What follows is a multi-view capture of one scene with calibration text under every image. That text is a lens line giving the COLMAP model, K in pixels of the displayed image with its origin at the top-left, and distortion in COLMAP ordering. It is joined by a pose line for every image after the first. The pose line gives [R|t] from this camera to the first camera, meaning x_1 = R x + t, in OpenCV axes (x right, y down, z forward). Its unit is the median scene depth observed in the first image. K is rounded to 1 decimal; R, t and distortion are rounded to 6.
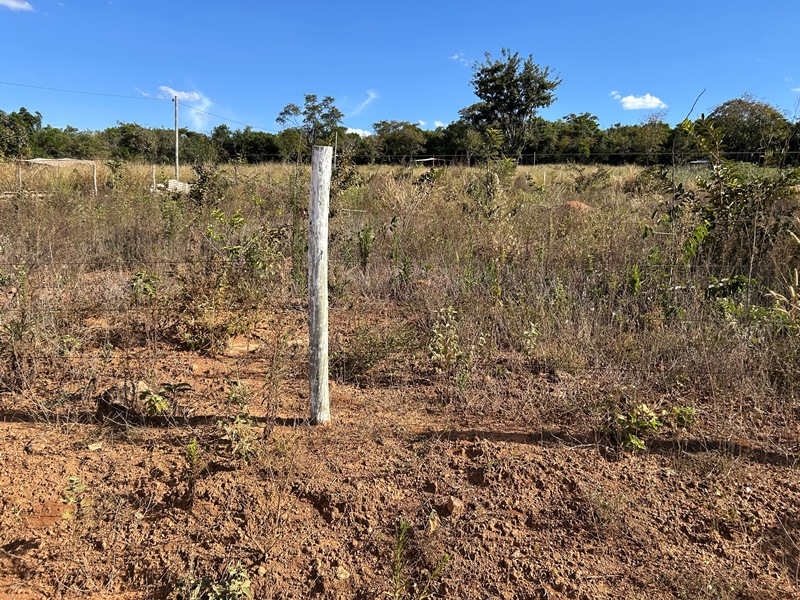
lens RADIAL K [[596.7, 0, 395.9], [0, 596.7, 298.5], [0, 0, 1]] dist [0.039317, -0.044976]
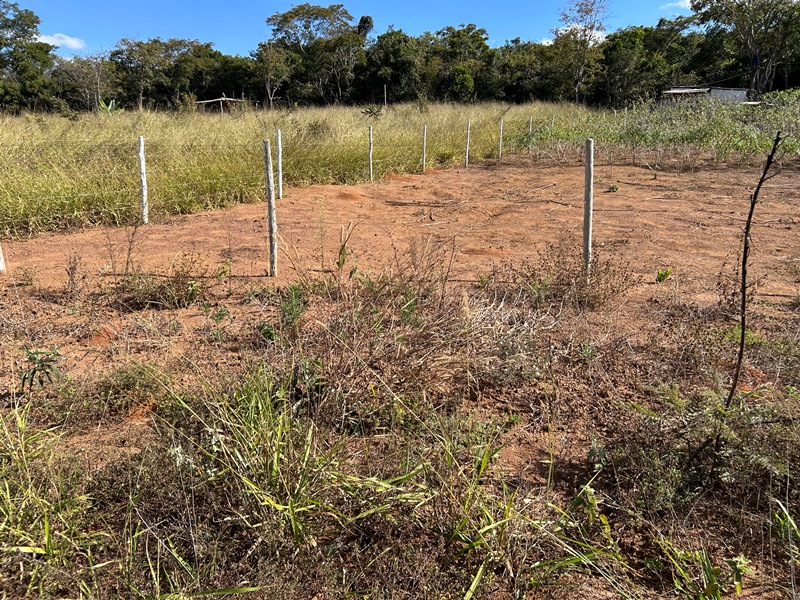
lens RADIAL K [[596.7, 0, 395.9], [0, 596.7, 298.5], [0, 0, 1]] dist [0.039317, -0.044976]
pose [[0.986849, -0.070359, 0.145526, 0.134493], [0.057901, 0.994424, 0.088143, -0.081283], [-0.150916, -0.078558, 0.985420, 0.378023]]
